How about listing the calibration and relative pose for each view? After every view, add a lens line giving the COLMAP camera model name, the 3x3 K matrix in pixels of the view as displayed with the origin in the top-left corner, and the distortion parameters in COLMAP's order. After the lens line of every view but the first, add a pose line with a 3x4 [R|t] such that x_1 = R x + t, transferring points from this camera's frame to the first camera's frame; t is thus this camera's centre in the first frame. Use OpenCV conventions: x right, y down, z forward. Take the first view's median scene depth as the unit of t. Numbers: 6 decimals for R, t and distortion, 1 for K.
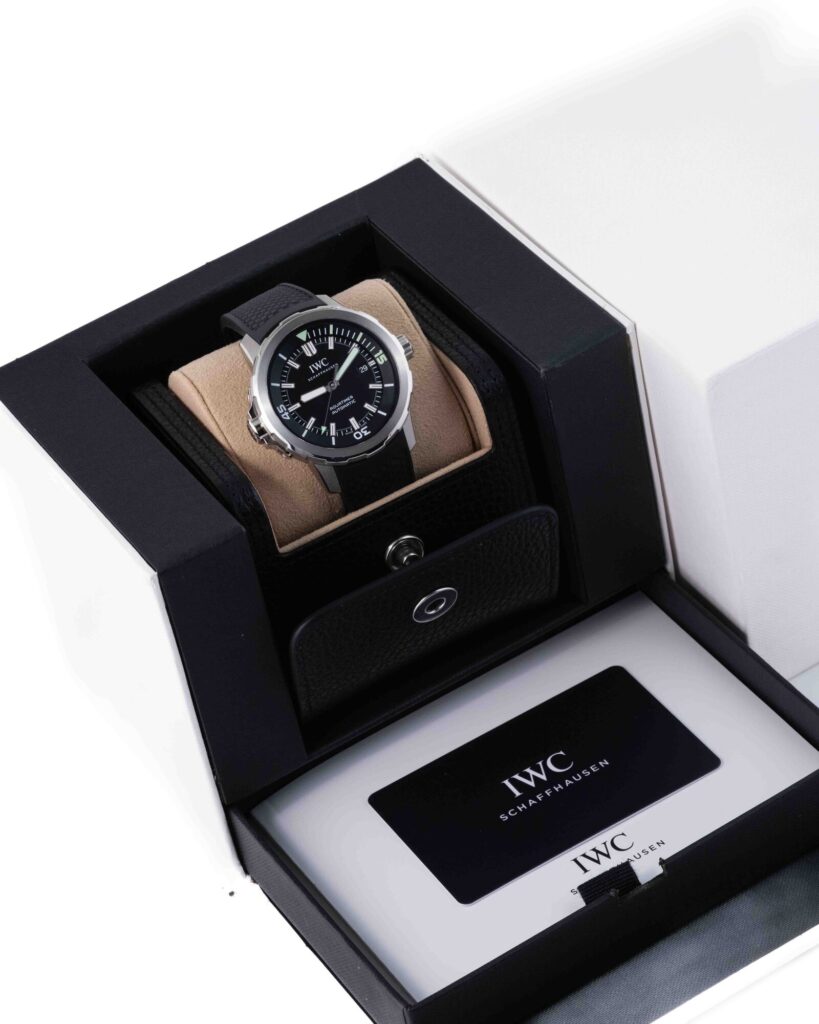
lens RADIAL K [[4456.4, 0, 409.5], [0, 4456.4, 512.0], [0, 0, 1]] dist [0.122229, 3.972339]
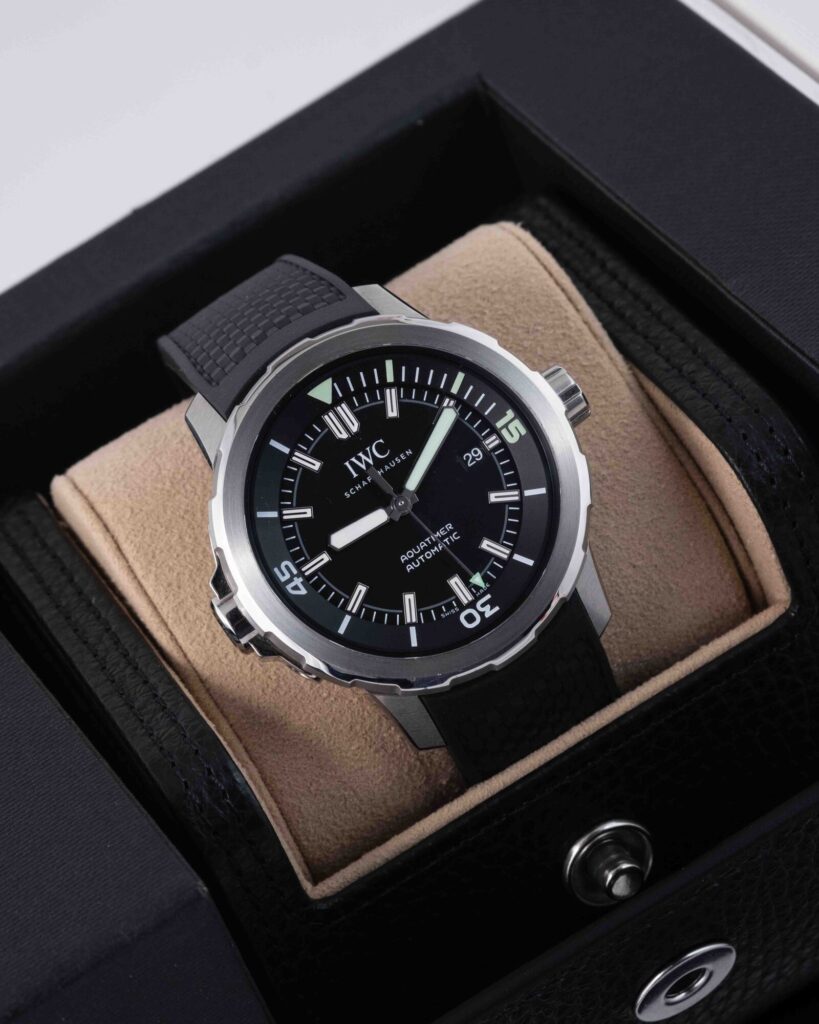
lens RADIAL K [[4456.4, 0, 409.5], [0, 4456.4, 512.0], [0, 0, 1]] dist [0.122229, 3.972339]
pose [[0.993444, -0.076679, -0.084789, 0.019341], [0.082148, 0.994626, 0.063015, -0.054238], [0.079502, -0.069567, 0.994404, 0.576680]]
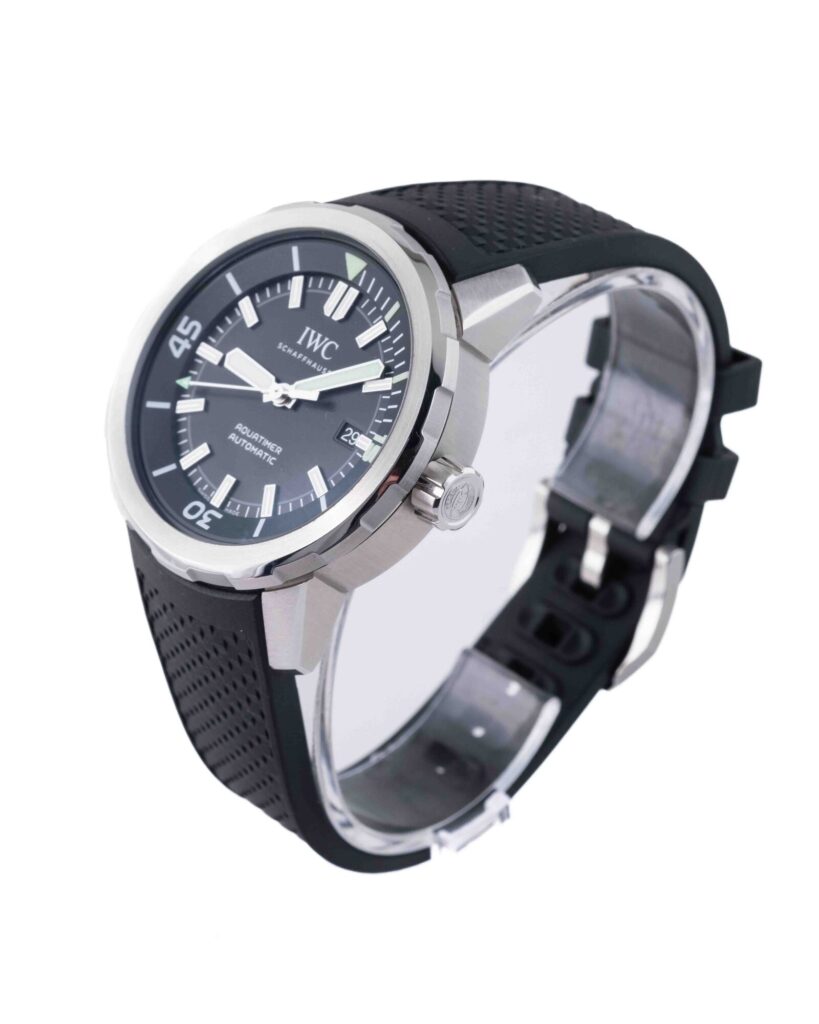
lens RADIAL K [[4456.4, 0, 409.5], [0, 4456.4, 512.0], [0, 0, 1]] dist [0.122229, 3.972339]
pose [[0.235246, 0.733148, -0.638086, 0.243649], [-0.678355, 0.594013, 0.432416, -0.199738], [0.696056, 0.331124, 0.637074, 0.759359]]
